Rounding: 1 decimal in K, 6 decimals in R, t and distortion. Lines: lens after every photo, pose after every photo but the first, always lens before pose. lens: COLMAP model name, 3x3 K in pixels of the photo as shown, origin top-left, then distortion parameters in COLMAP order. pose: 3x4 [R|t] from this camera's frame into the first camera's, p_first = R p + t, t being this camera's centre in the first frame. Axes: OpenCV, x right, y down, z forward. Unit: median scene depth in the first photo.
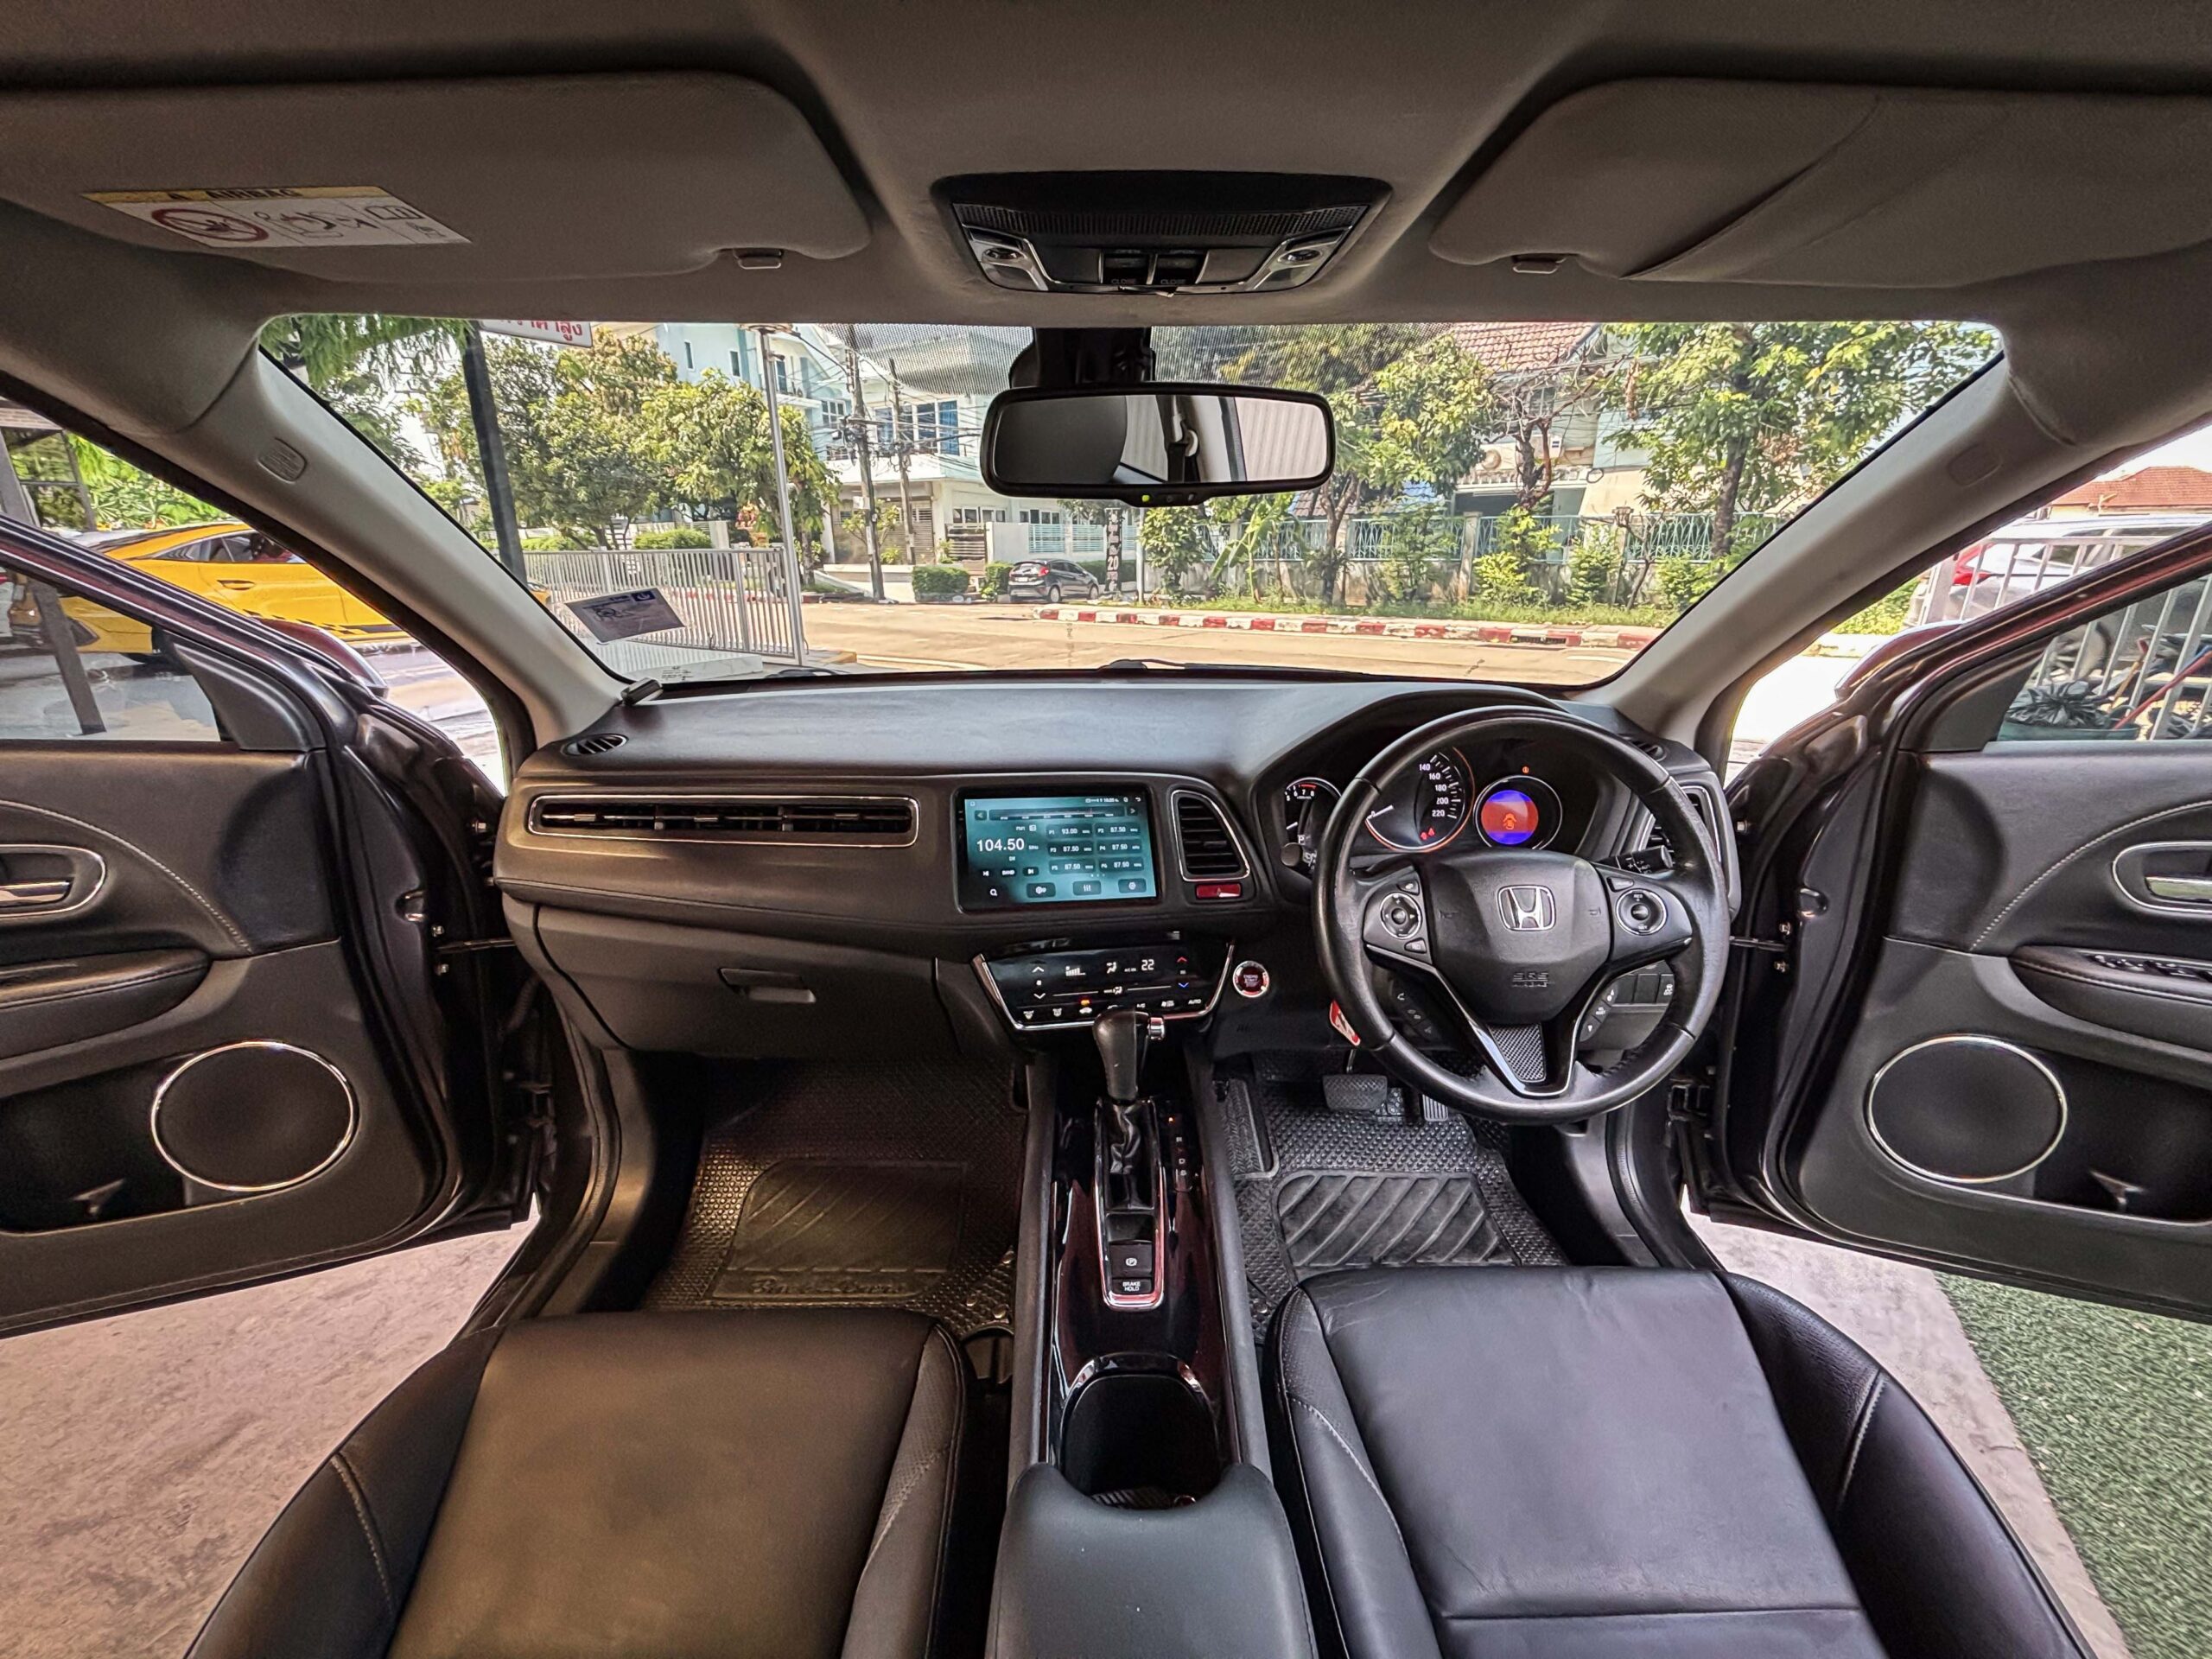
lens RADIAL K [[875.0, 0, 1106.0], [0, 875.0, 829.5], [0, 0, 1]] dist [0.011086, 0.000023]
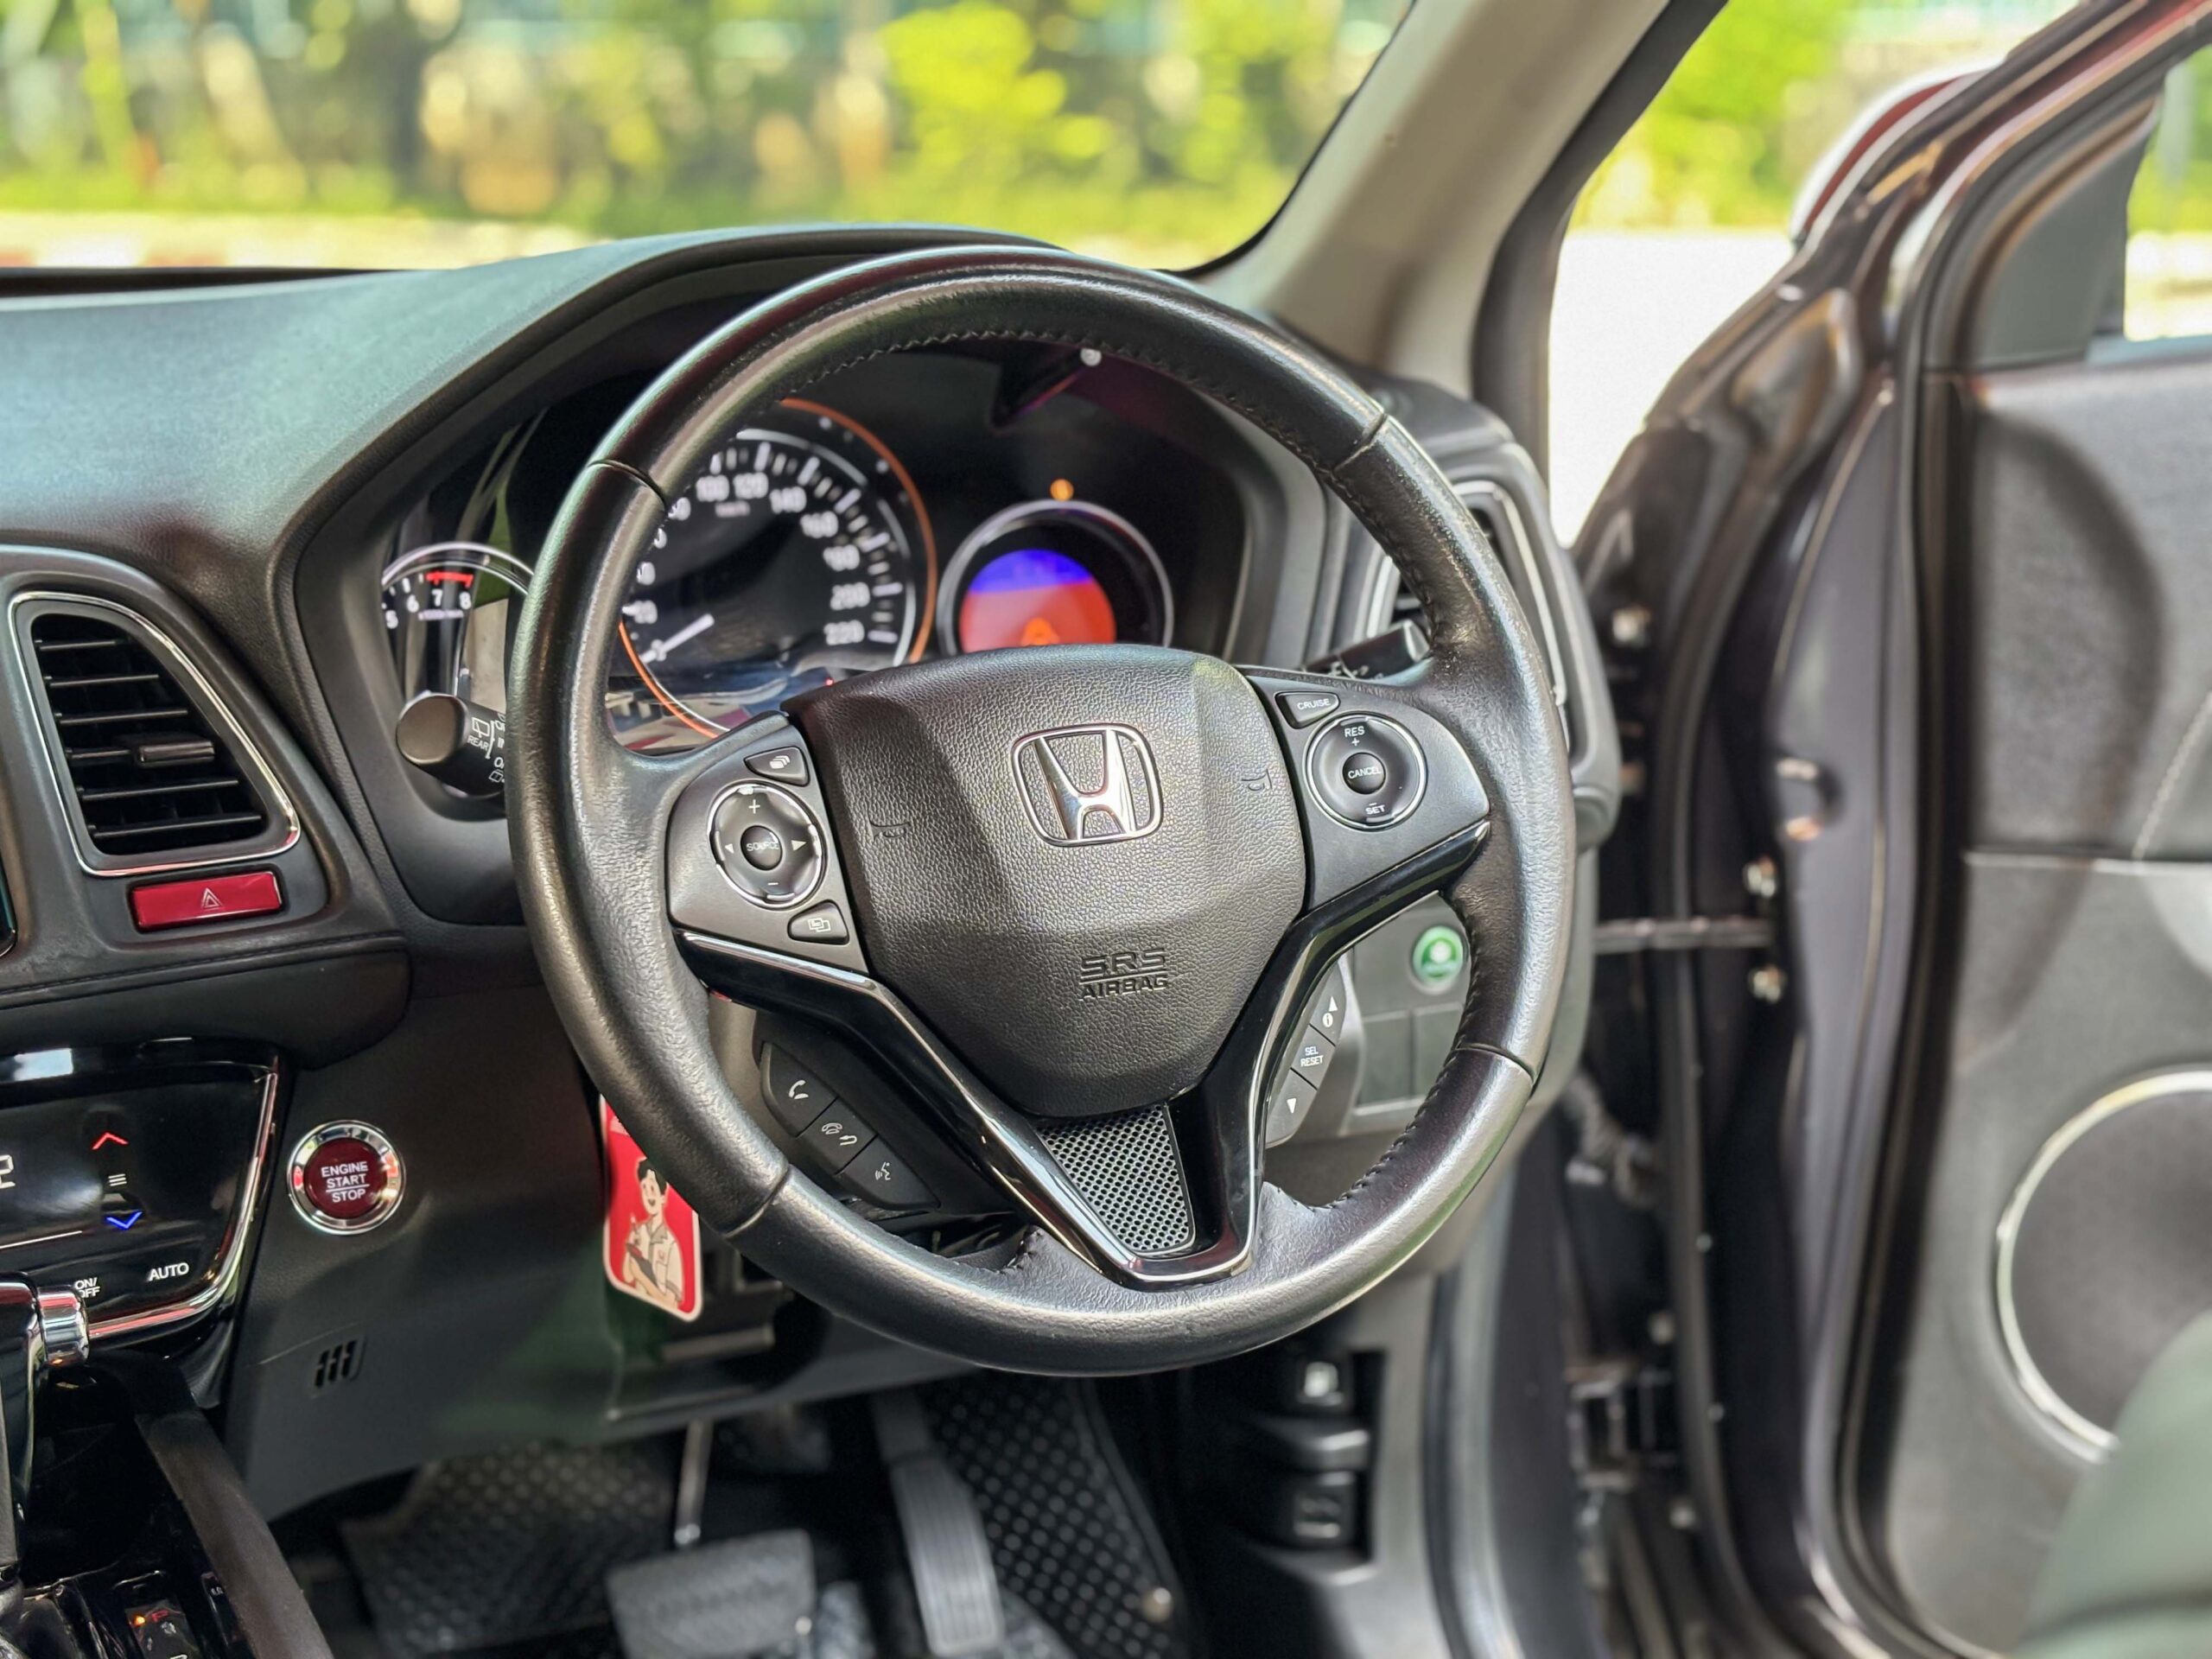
lens RADIAL K [[3354.0, 0, 1016.1], [0, 3354.0, 824.6], [0, 0, 1]] dist [0.376722, -2.128731]
pose [[0.914705, -0.100637, 0.391391, -0.077061], [0.130883, 0.990069, -0.051311, 0.140776], [-0.382341, 0.098161, 0.918793, -0.216458]]
